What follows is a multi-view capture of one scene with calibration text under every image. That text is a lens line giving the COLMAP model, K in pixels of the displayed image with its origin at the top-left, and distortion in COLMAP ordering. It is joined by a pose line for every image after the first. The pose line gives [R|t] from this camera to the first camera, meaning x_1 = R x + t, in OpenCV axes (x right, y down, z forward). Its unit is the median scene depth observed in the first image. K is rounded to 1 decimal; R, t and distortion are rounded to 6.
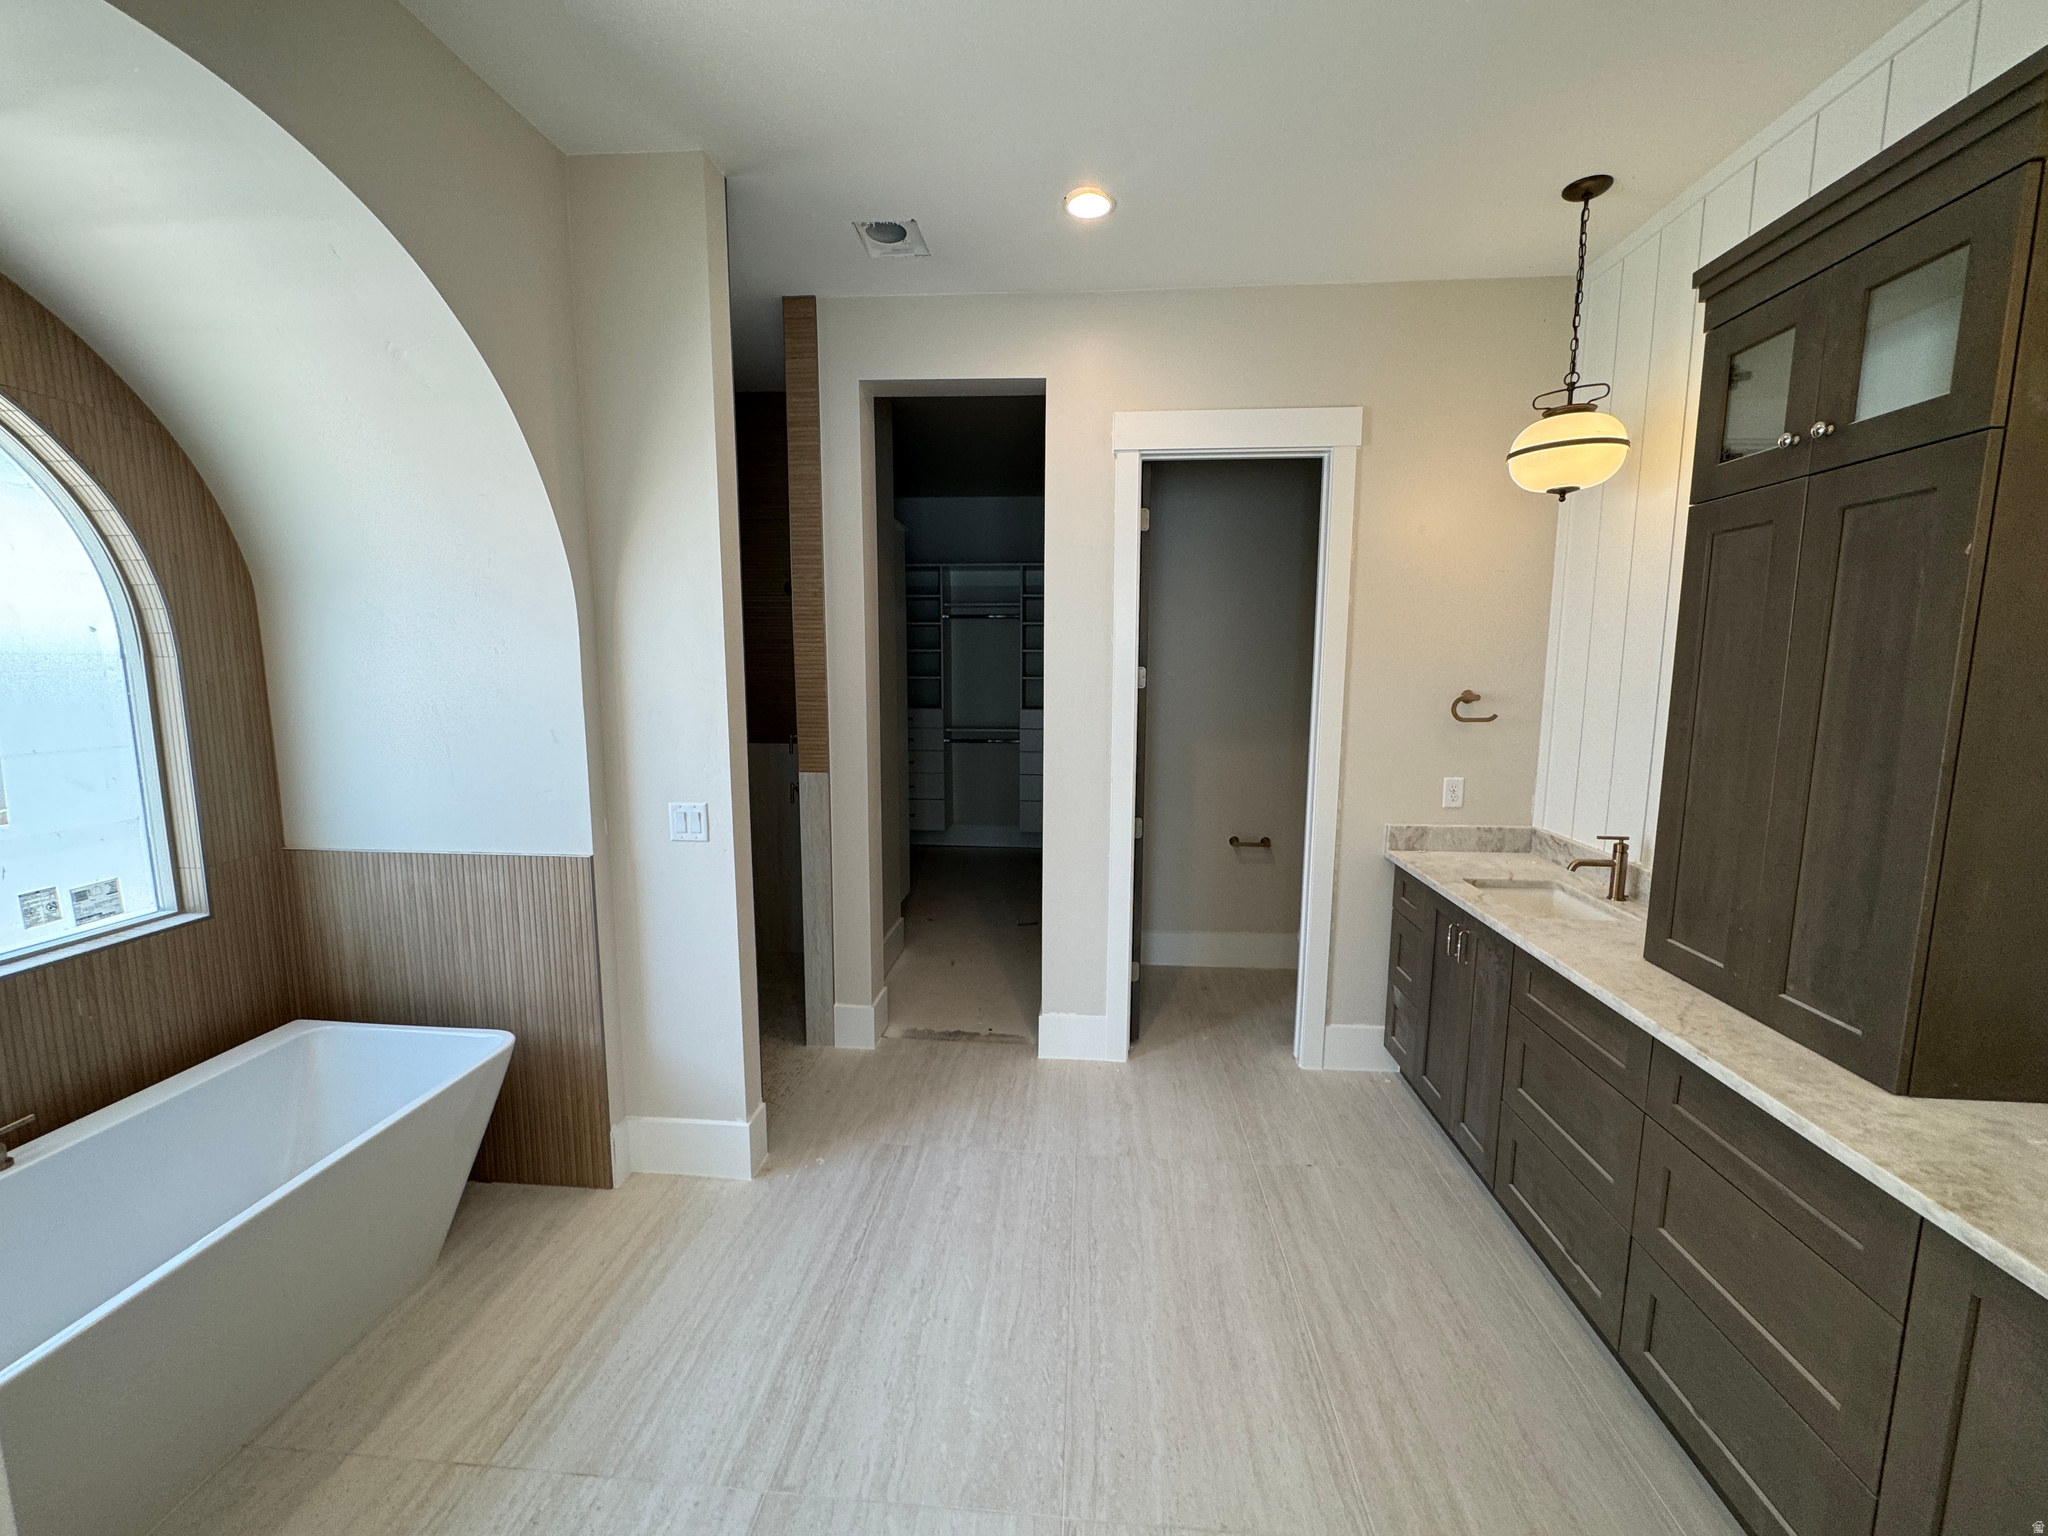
lens RADIAL K [[818.7, 0, 1025.8], [0, 818.7, 763.8], [0, 0, 1]] dist [-0.001548, -0.000115]
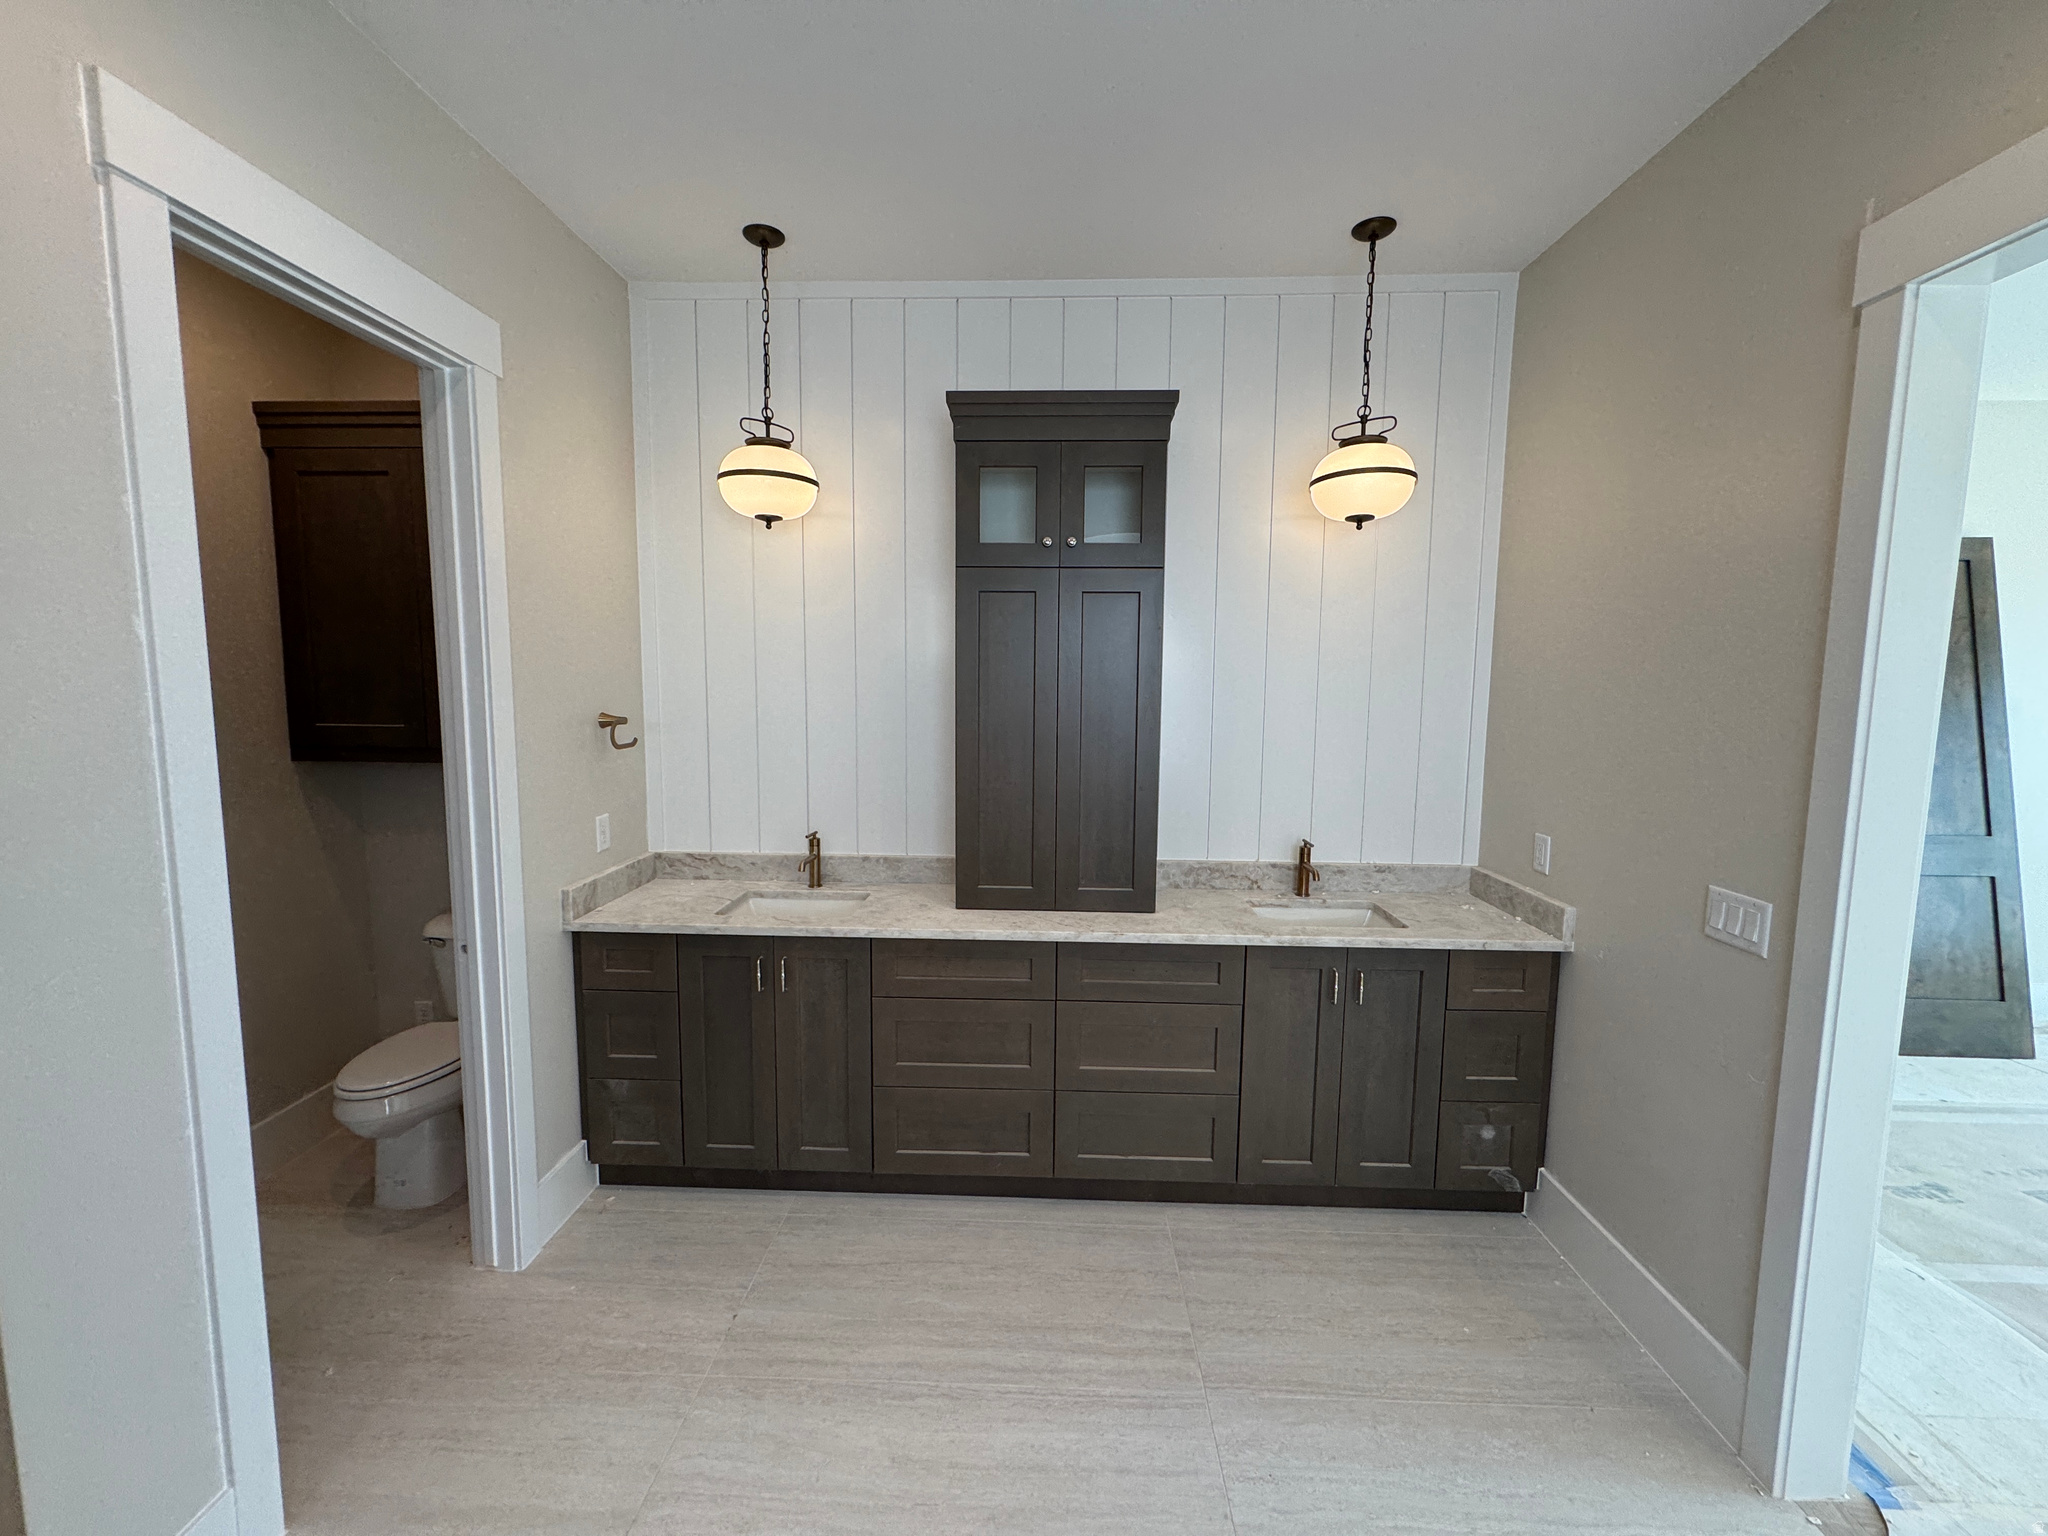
lens RADIAL K [[814.3, 0, 1013.5], [0, 814.3, 764.0], [0, 0, 1]] dist [-0.011326, -0.000154]
pose [[-0.045138, -0.104674, 0.993482, -0.360632], [0.117572, 0.987027, 0.109336, -0.084777], [-0.992038, 0.121741, -0.032245, 0.643943]]
